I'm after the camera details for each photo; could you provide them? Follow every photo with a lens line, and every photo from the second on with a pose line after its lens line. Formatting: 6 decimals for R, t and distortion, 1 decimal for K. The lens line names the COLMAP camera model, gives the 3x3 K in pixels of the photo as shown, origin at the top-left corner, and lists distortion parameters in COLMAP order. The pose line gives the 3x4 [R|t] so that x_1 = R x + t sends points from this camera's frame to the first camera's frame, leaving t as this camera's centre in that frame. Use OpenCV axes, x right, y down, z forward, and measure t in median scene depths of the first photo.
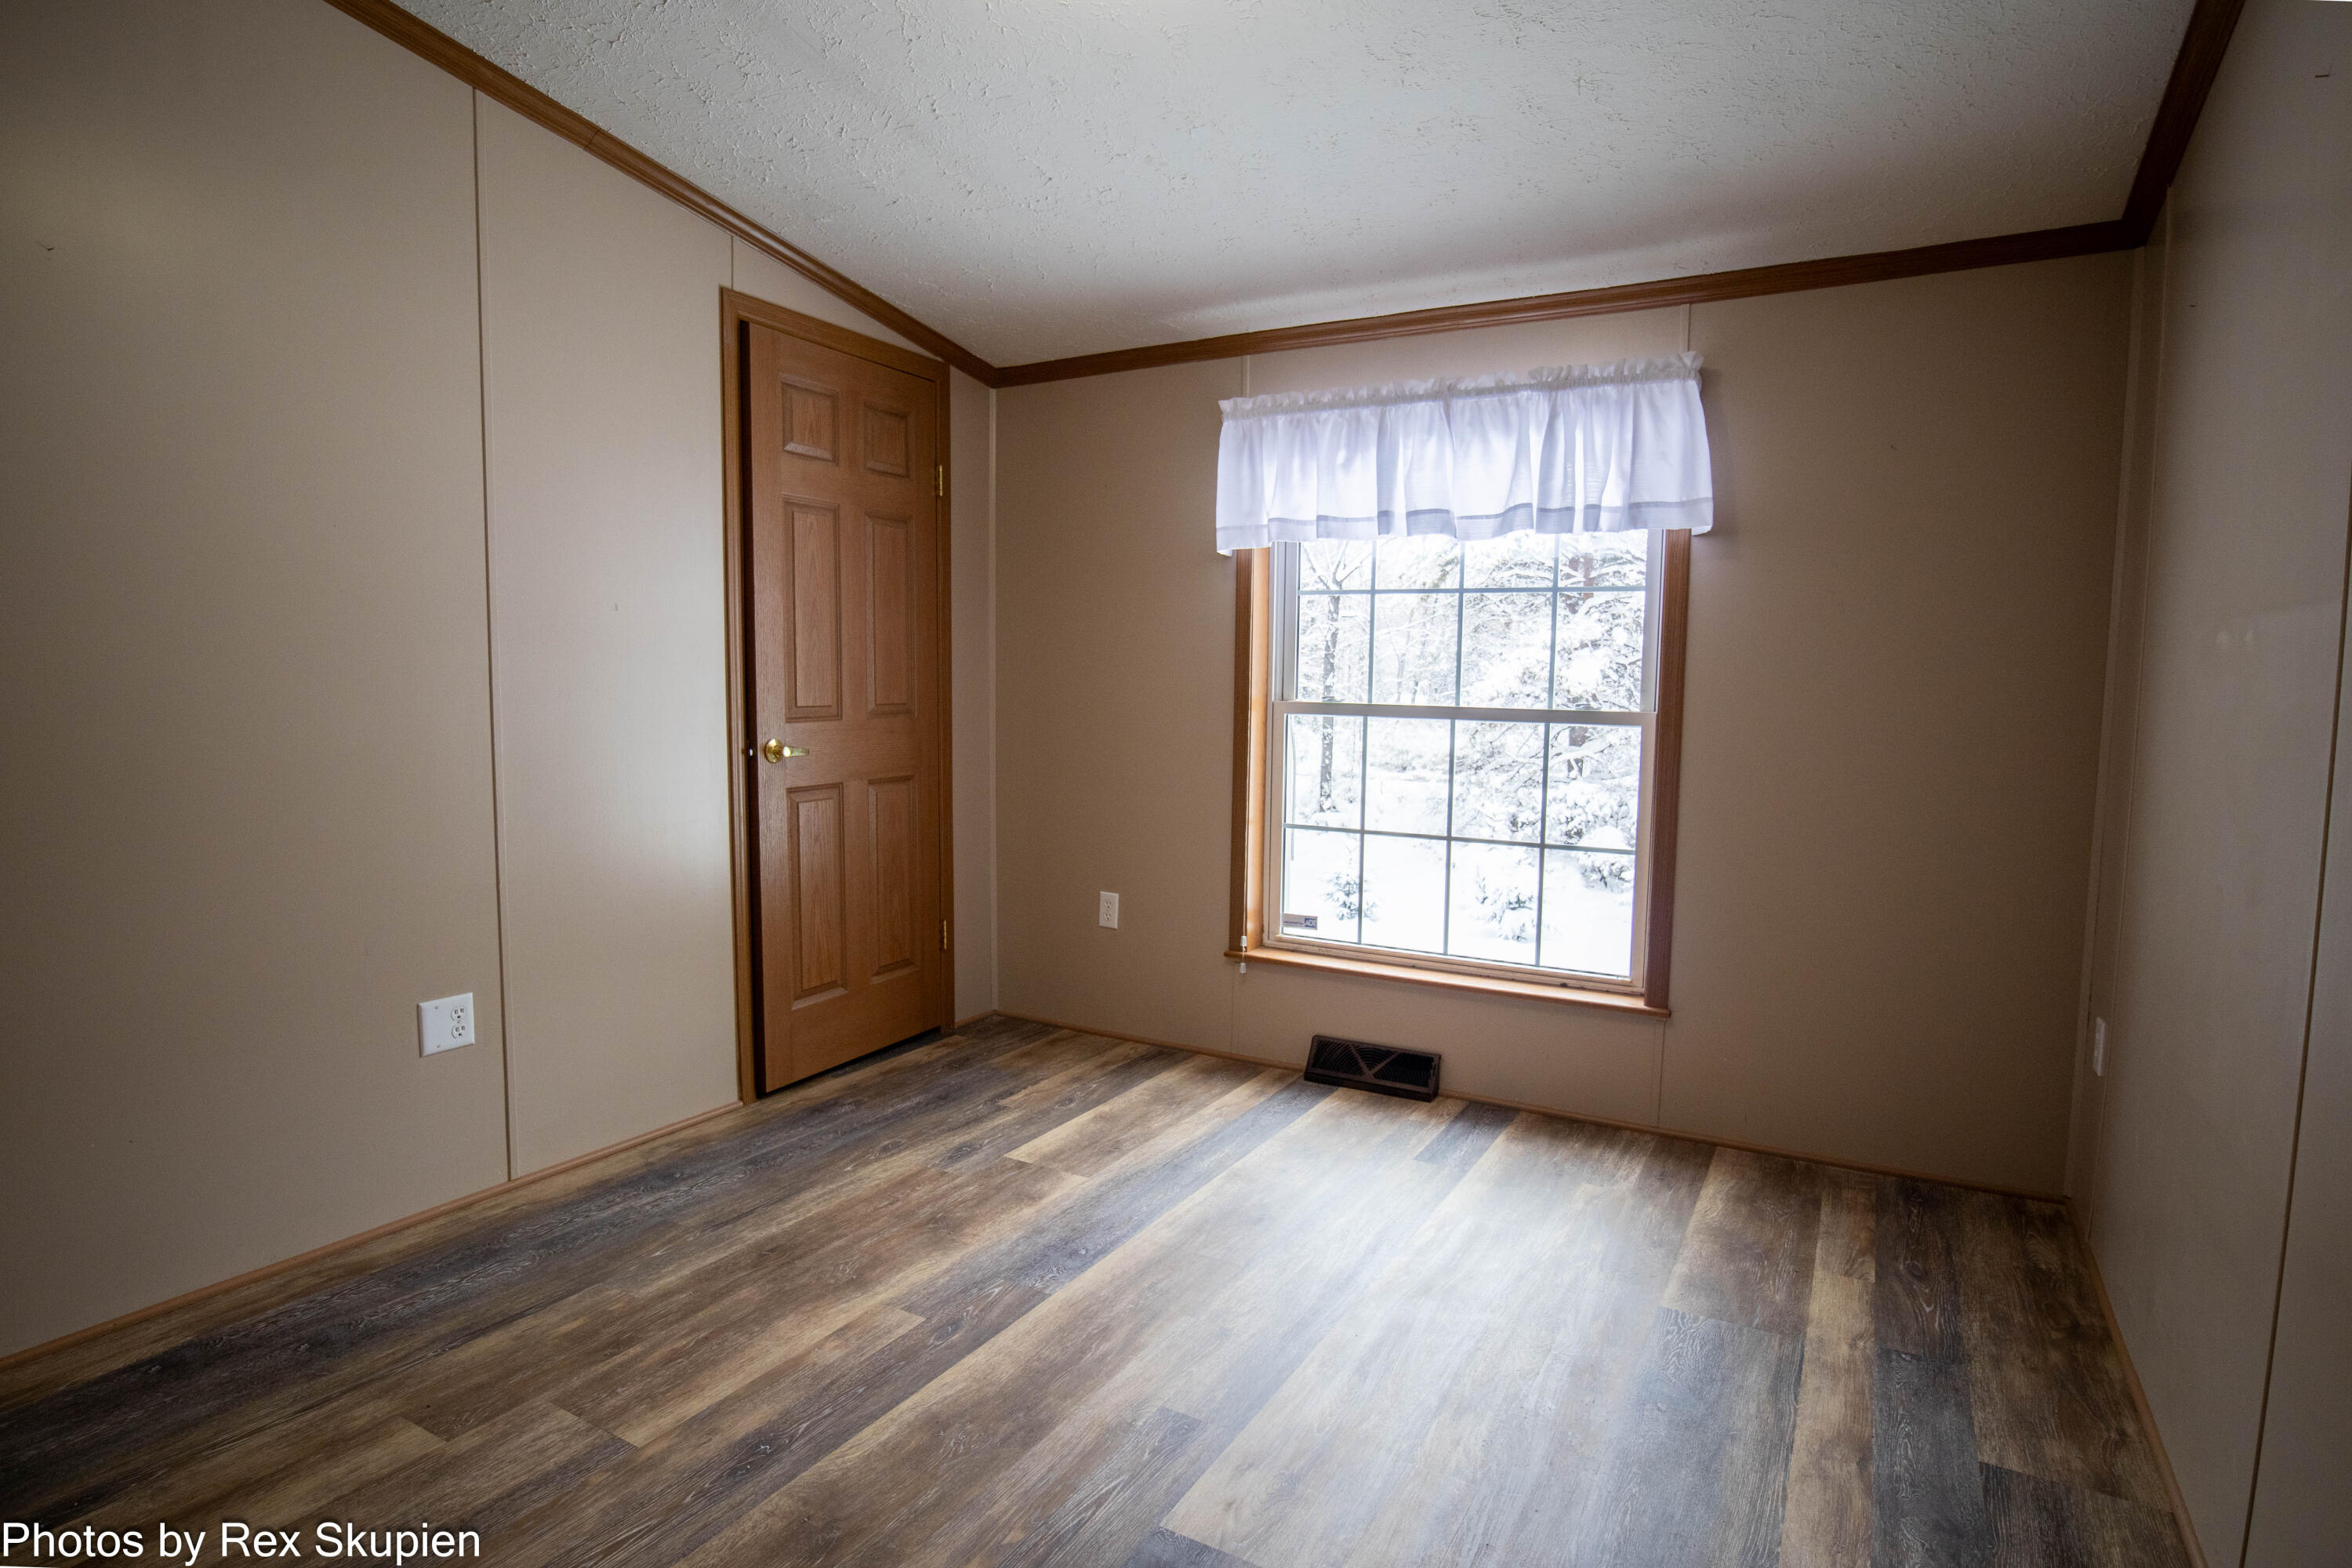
lens RADIAL K [[1201.3, 0, 1176.0], [0, 1201.3, 784.0], [0, 0, 1]] dist [-0.041556, 0.011144]
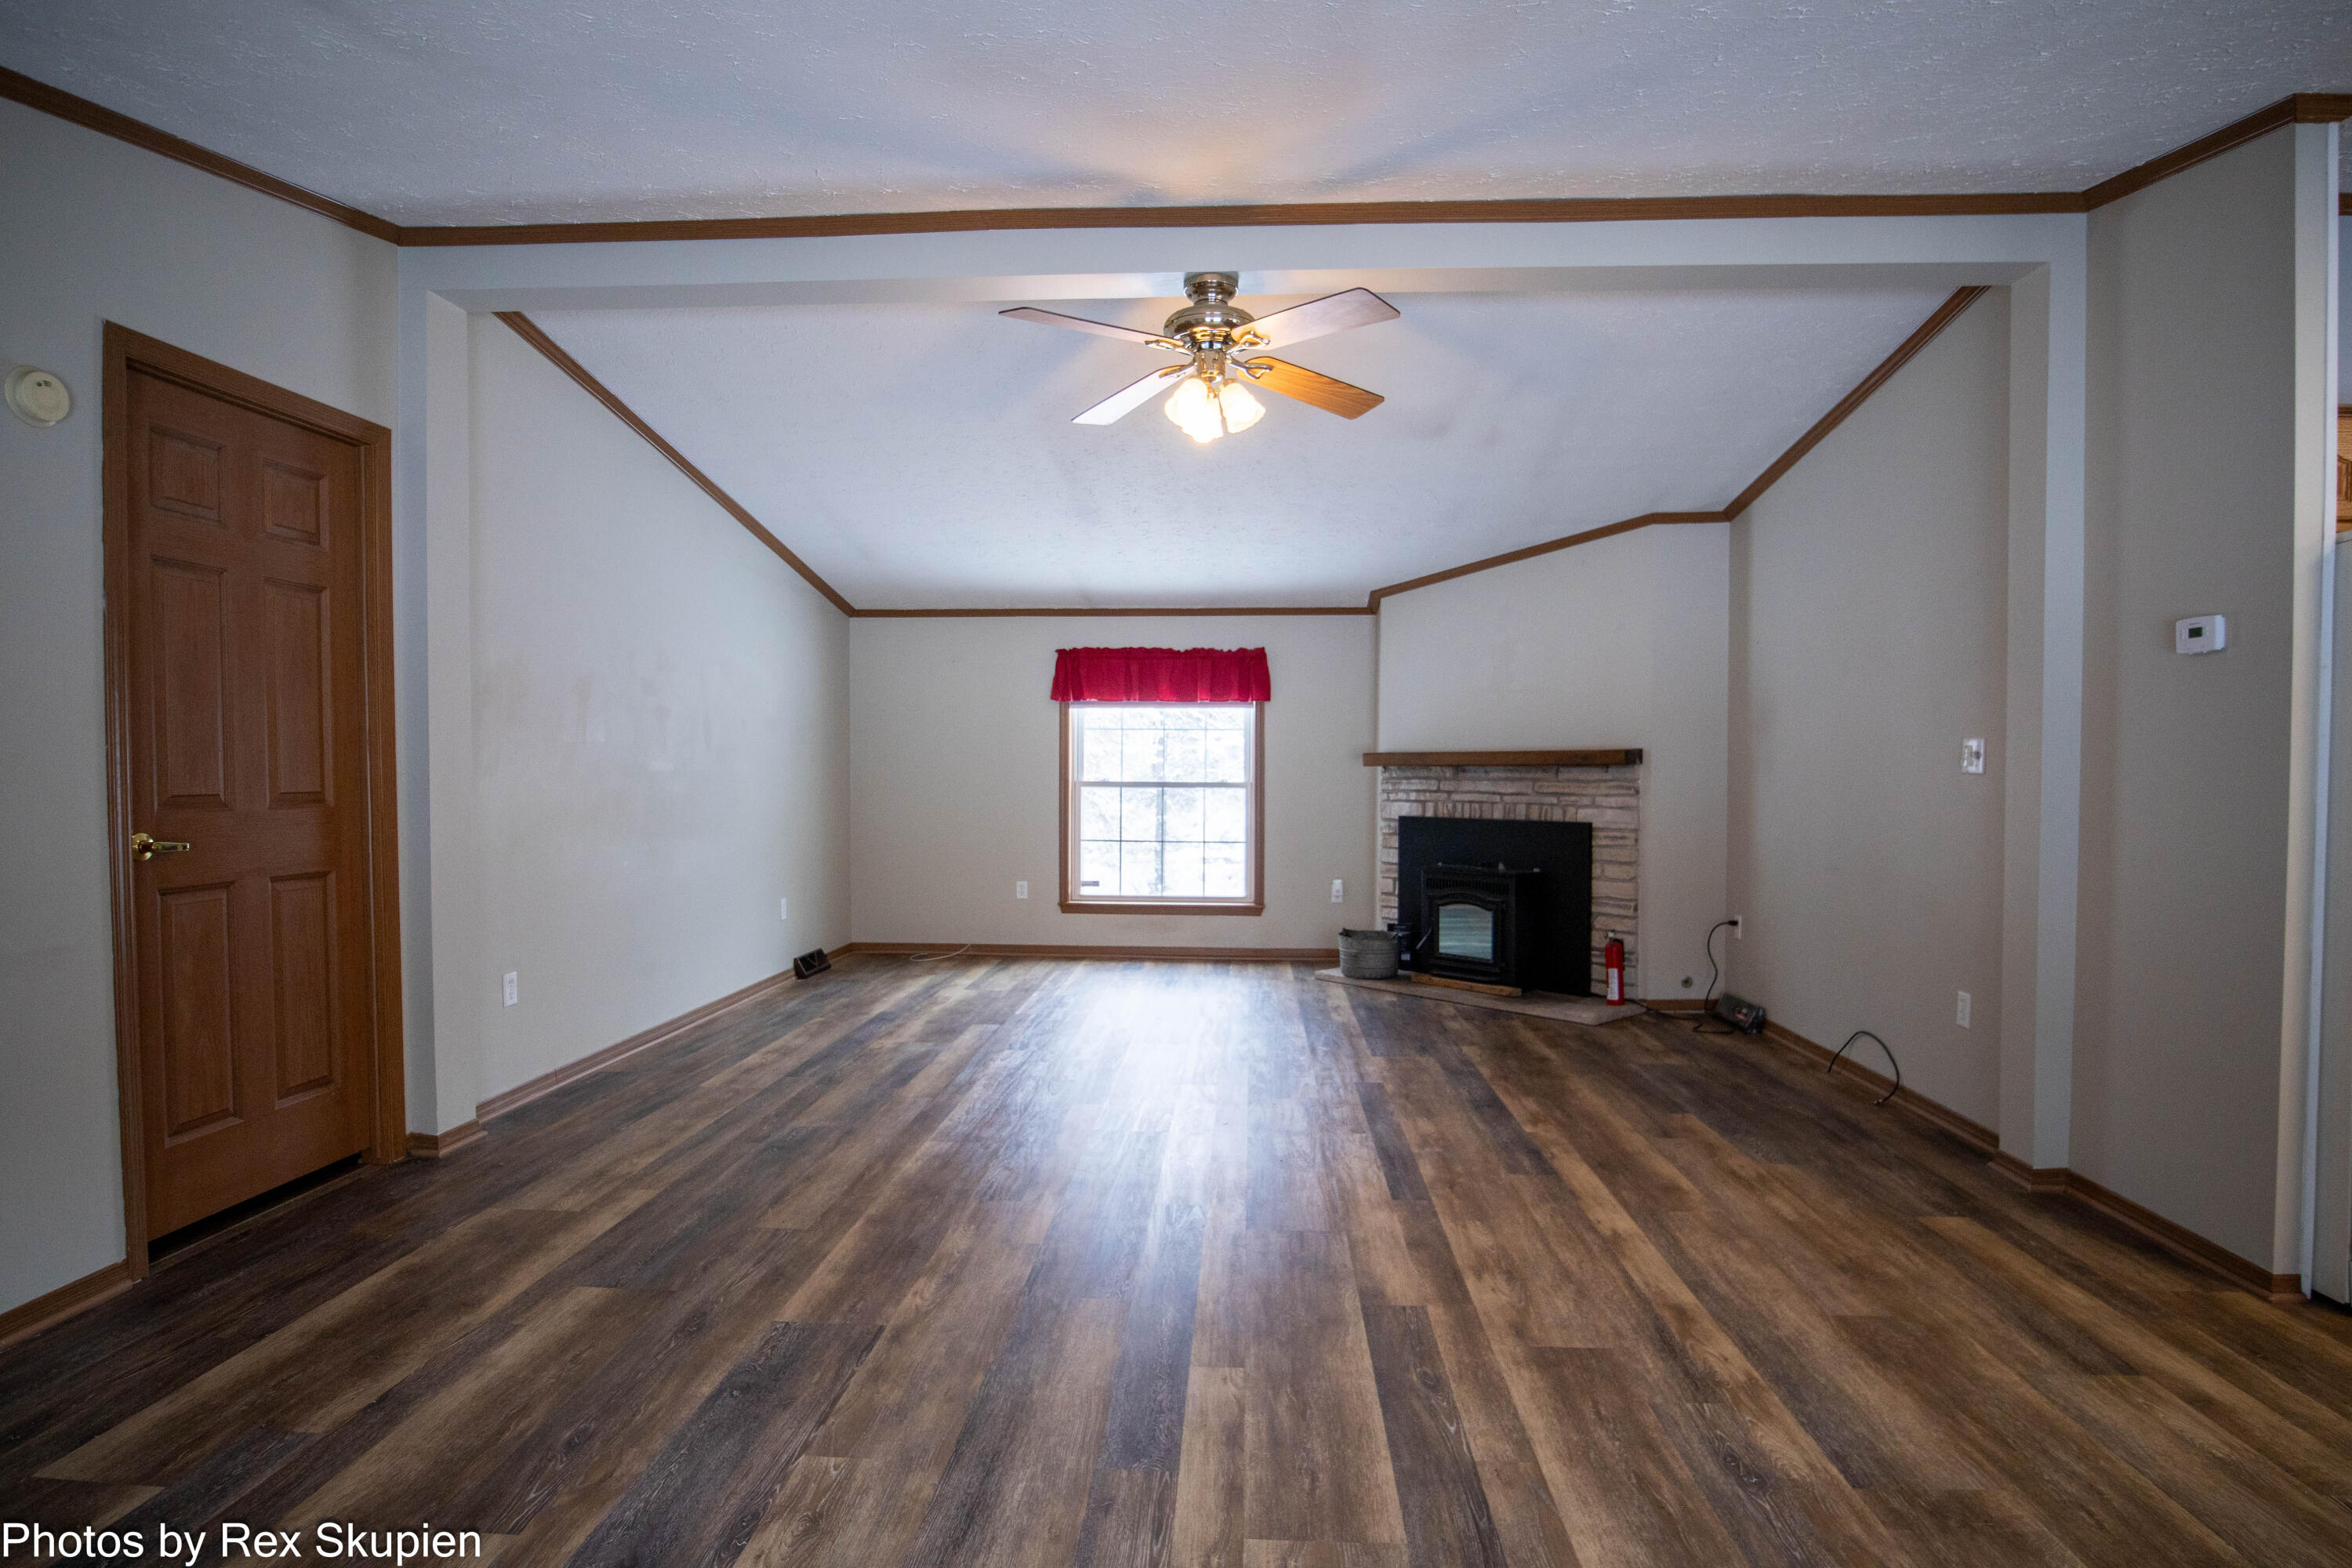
lens RADIAL K [[1201.3, 0, 1176.0], [0, 1201.3, 784.0], [0, 0, 1]] dist [-0.041556, 0.011144]
pose [[0.885513, -0.015398, 0.464360, -0.125971], [0.045022, 0.997591, -0.052775, 0.009522], [-0.462429, 0.067639, 0.884073, -0.157245]]
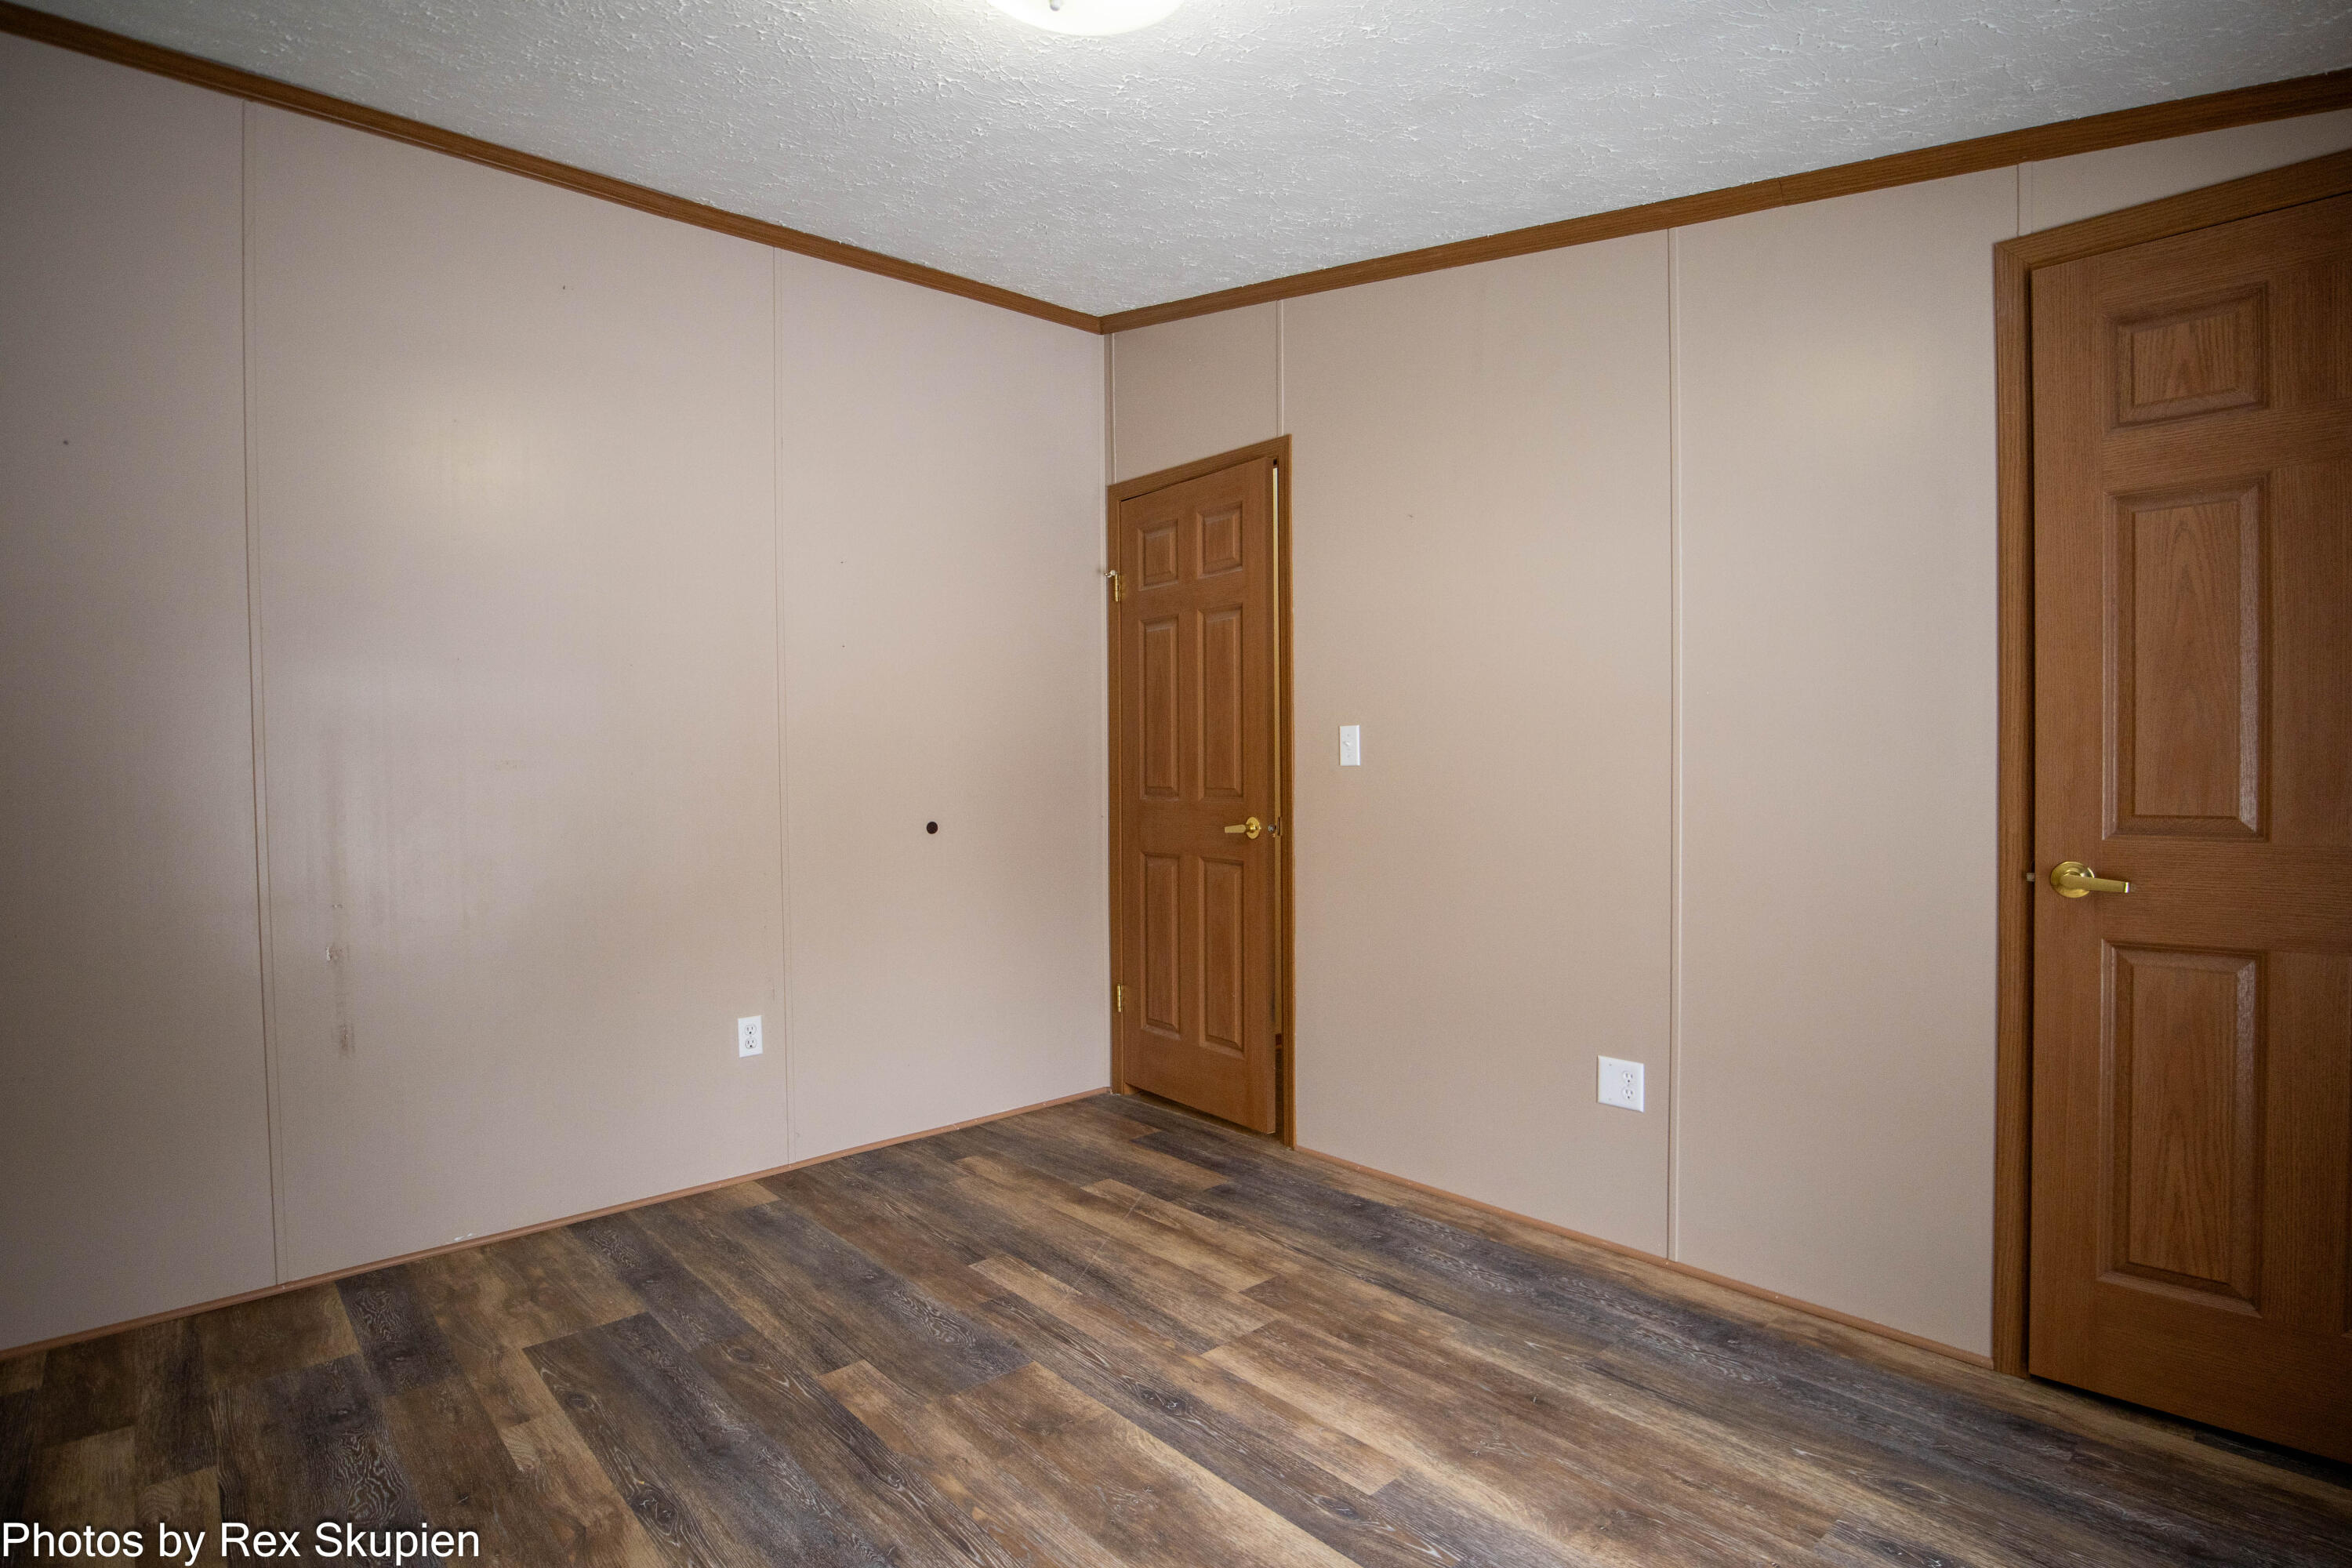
lens RADIAL K [[1187.3, 0, 1205.5], [0, 1187.3, 793.4], [0, 0, 1]] dist [-0.018799, 0.000600]
pose [[-0.285878, 0.016914, -0.958117, 0.786541], [-0.073664, 0.996498, 0.039571, -0.118578], [0.955431, 0.081892, -0.283630, 1.294440]]
